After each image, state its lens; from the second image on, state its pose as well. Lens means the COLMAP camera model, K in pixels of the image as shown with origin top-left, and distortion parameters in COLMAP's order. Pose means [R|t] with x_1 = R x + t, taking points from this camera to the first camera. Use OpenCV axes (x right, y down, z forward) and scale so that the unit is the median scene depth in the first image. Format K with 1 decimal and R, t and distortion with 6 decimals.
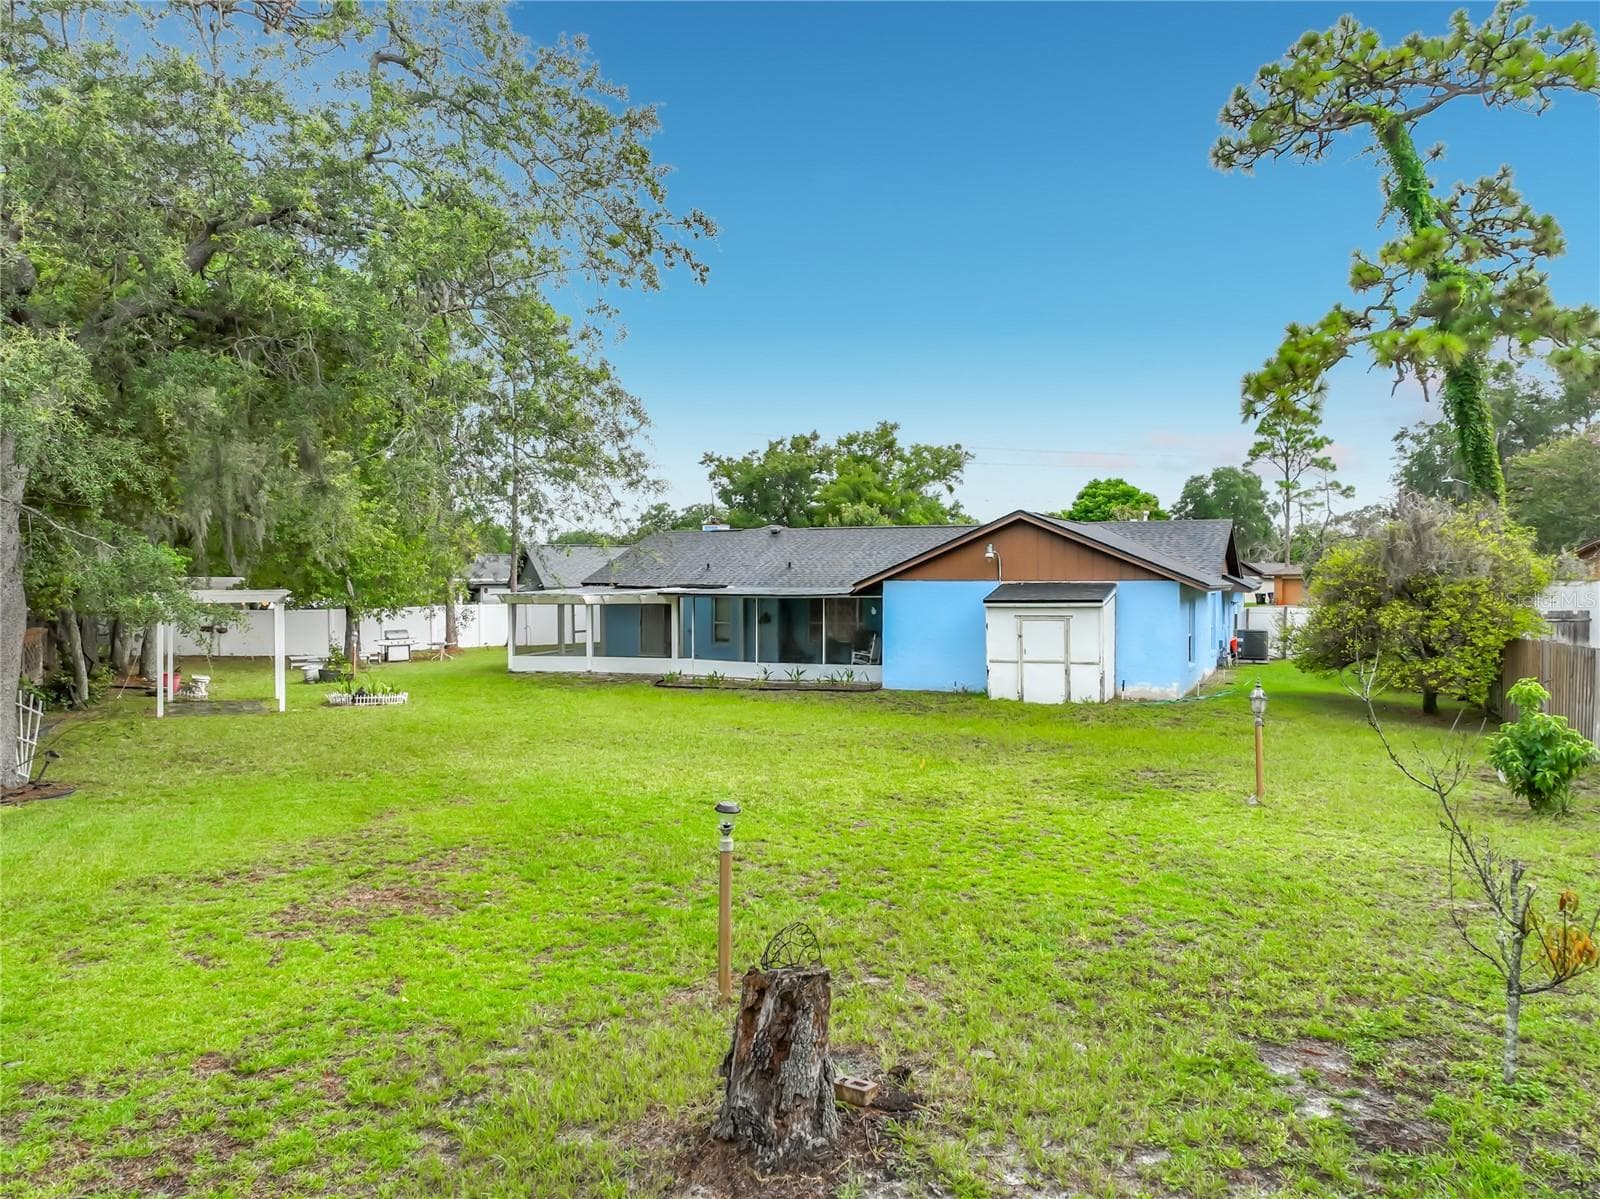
lens RADIAL K [[1161.0, 0, 798.3], [0, 1161.0, 543.1], [0, 0, 1]] dist [0.008478, 0.006299]
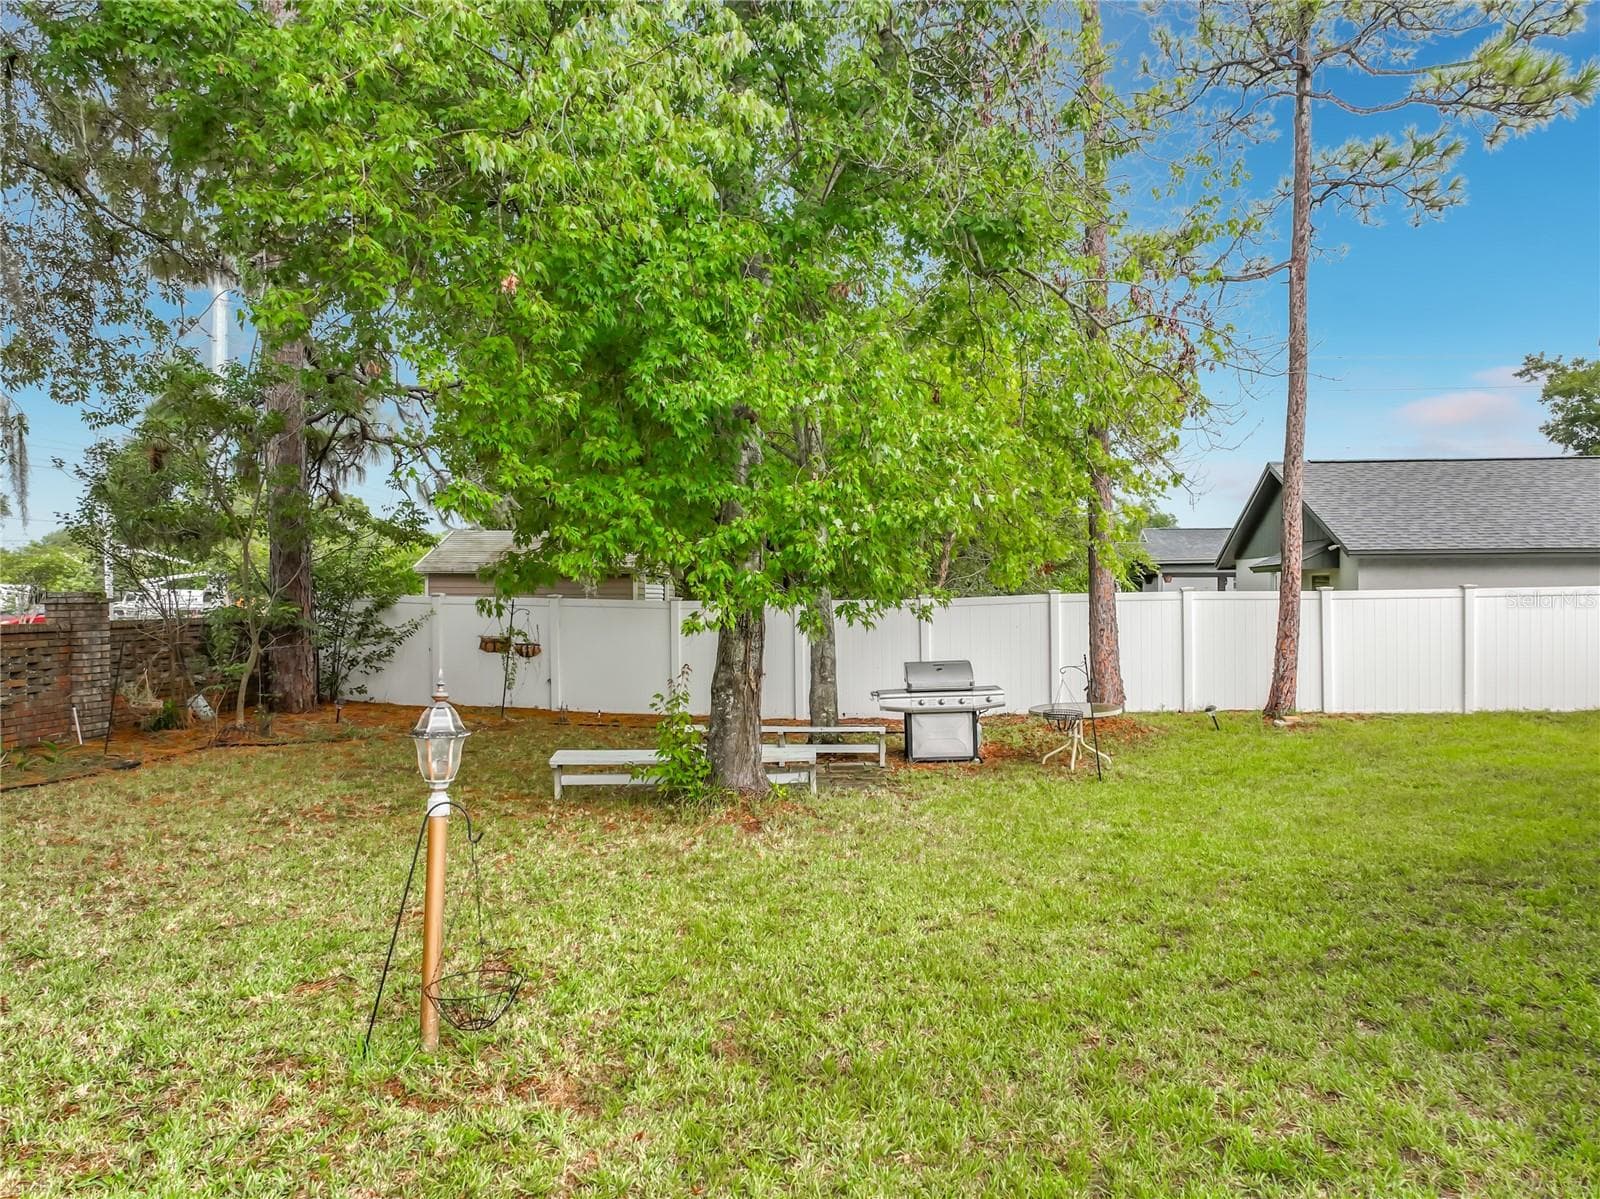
lens RADIAL K [[1104.9, 0, 800.0], [0, 1104.9, 599.5], [0, 0, 1]] dist [-0.000880, 0.001149]
pose [[0.850739, 0.001105, -0.525587, -0.249415], [0.017404, 0.999390, 0.030272, 0.054673], [0.525300, -0.034901, 0.850201, 0.826221]]
